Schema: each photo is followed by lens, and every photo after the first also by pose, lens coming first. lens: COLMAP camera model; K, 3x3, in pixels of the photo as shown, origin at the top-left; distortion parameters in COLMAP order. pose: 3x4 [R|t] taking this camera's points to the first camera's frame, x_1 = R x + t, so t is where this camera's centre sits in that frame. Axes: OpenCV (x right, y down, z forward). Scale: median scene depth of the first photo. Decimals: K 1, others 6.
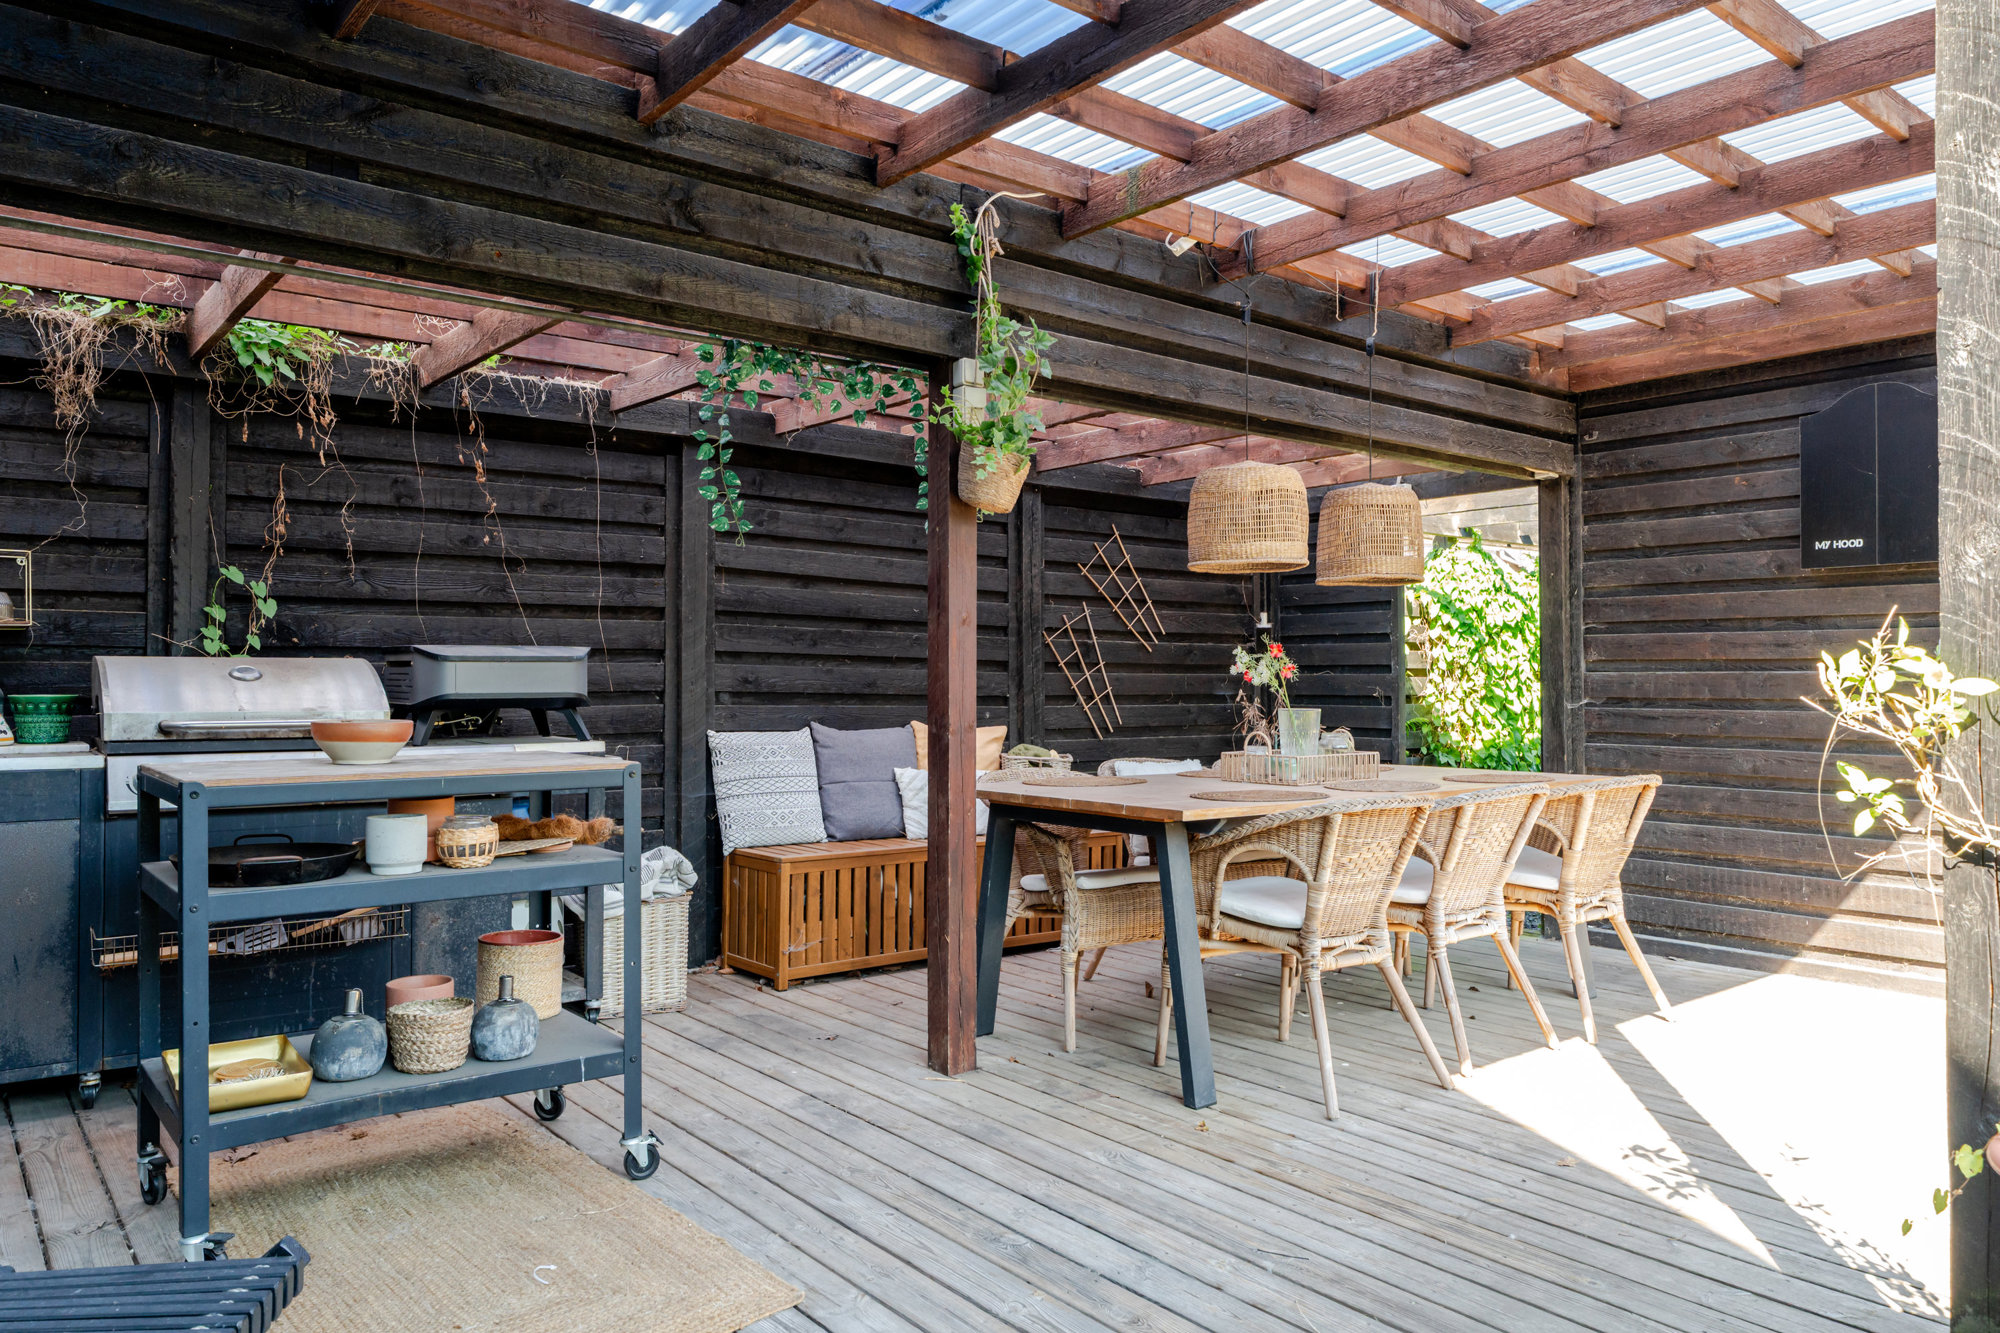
lens RADIAL K [[1369.2, 0, 1002.2], [0, 1369.2, 675.7], [0, 0, 1]] dist [-0.006481, -0.002784]
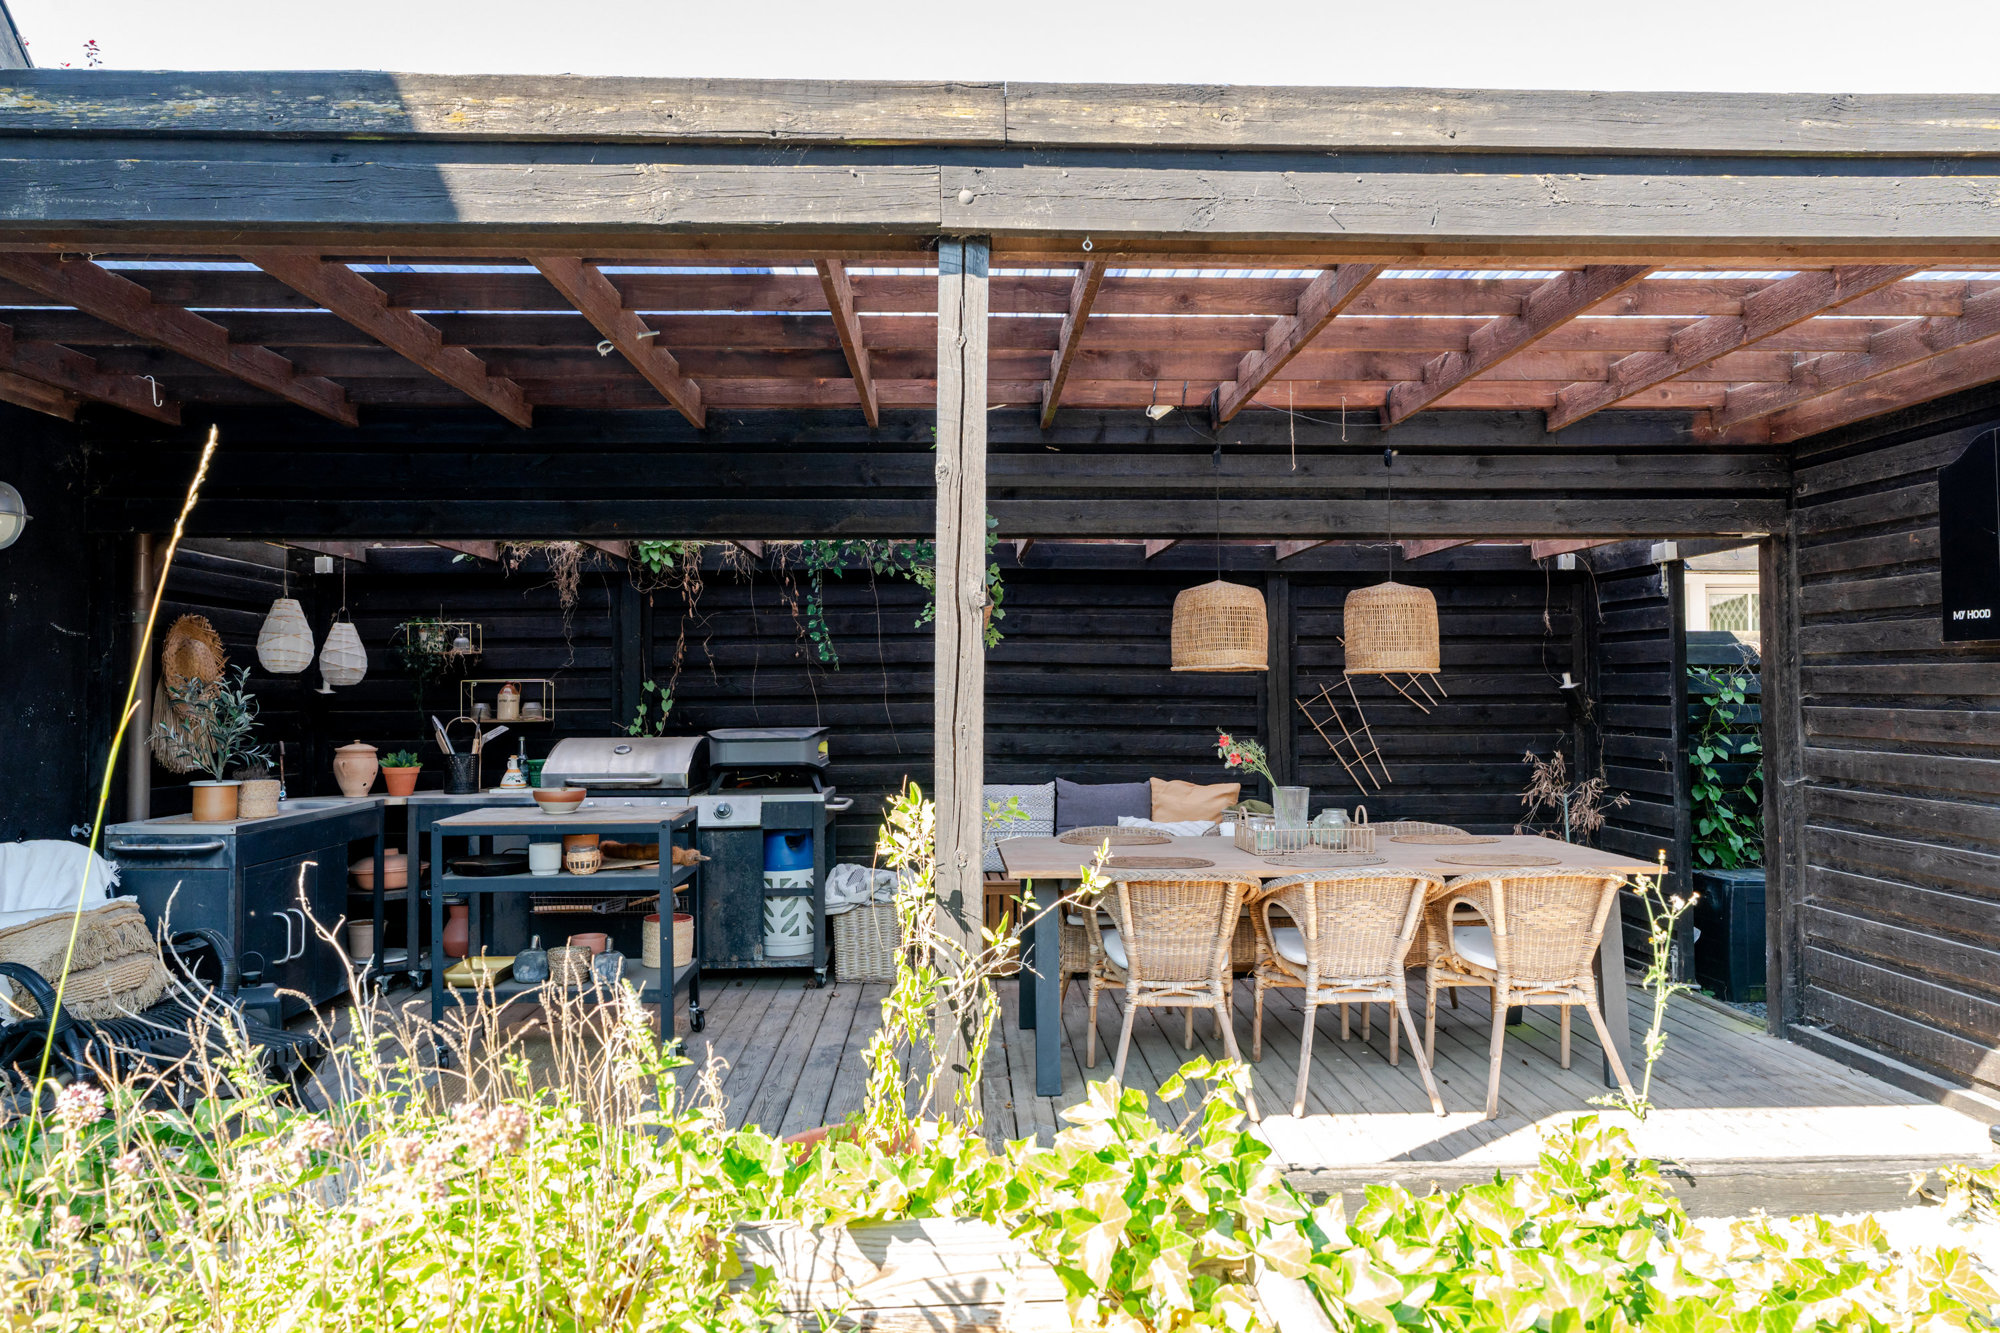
lens RADIAL K [[1369.2, 0, 1003.0], [0, 1369.2, 671.3], [0, 0, 1]] dist [-0.006481, -0.002784]
pose [[0.797702, -0.013668, -0.602897, 0.608389], [0.010469, 0.999906, -0.008817, -0.056042], [0.602961, 0.000722, 0.797770, -0.055922]]
